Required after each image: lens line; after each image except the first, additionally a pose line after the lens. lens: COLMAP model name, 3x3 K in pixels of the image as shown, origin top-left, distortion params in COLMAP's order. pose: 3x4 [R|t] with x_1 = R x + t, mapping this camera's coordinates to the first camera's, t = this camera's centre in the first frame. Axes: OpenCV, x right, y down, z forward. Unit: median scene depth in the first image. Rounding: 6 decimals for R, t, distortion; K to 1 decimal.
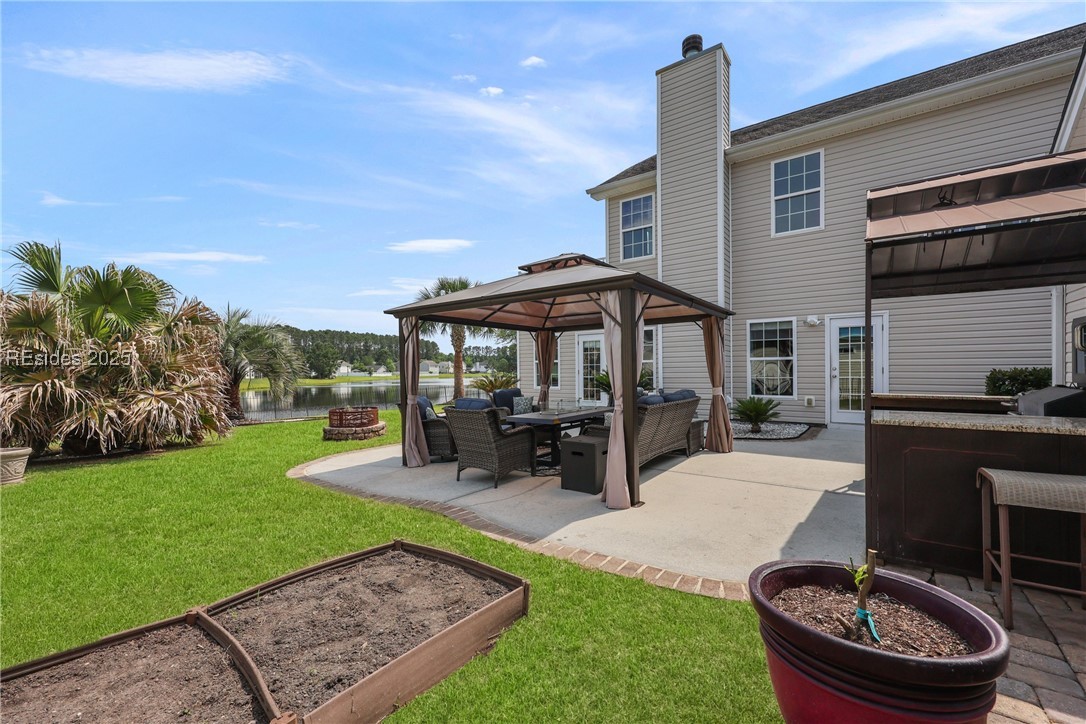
lens RADIAL K [[464.6, 0, 543.0], [0, 464.6, 362.0], [0, 0, 1]] dist [0.032791, 0.000119]
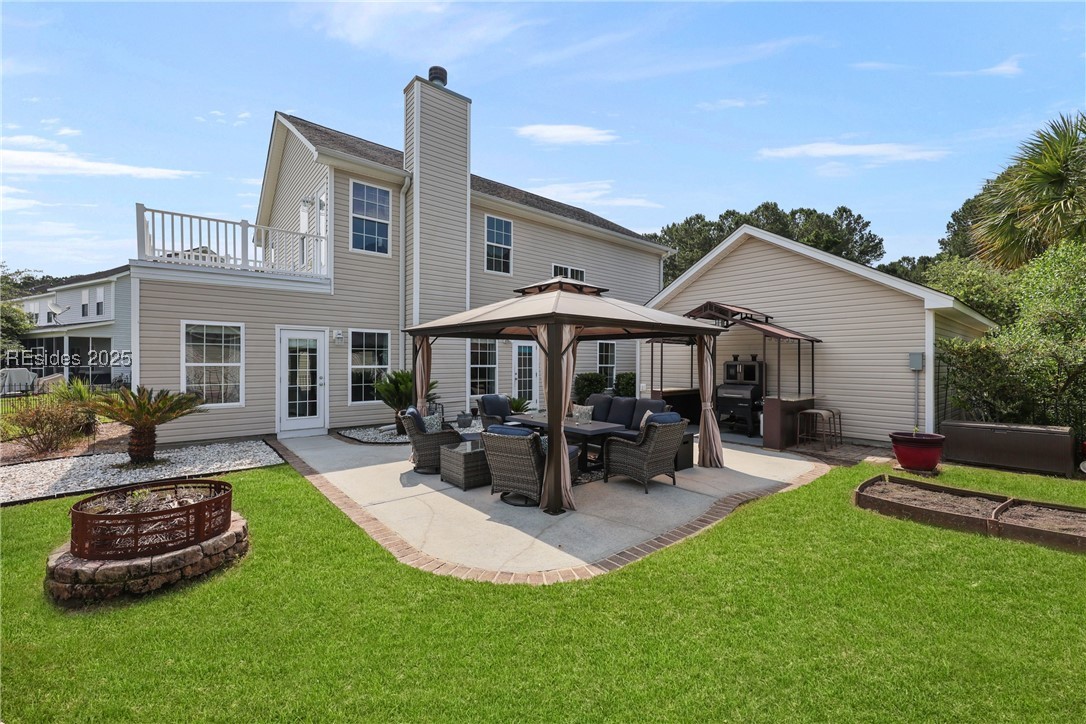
lens RADIAL K [[436.2, 0, 540.2], [0, 436.2, 366.1], [0, 0, 1]] dist [0.000133, -0.000018]
pose [[0.233568, 0.016061, 0.972208, -0.644475], [-0.008264, 0.999860, -0.014533, 0.007744], [-0.972305, -0.004640, 0.233668, 0.584046]]
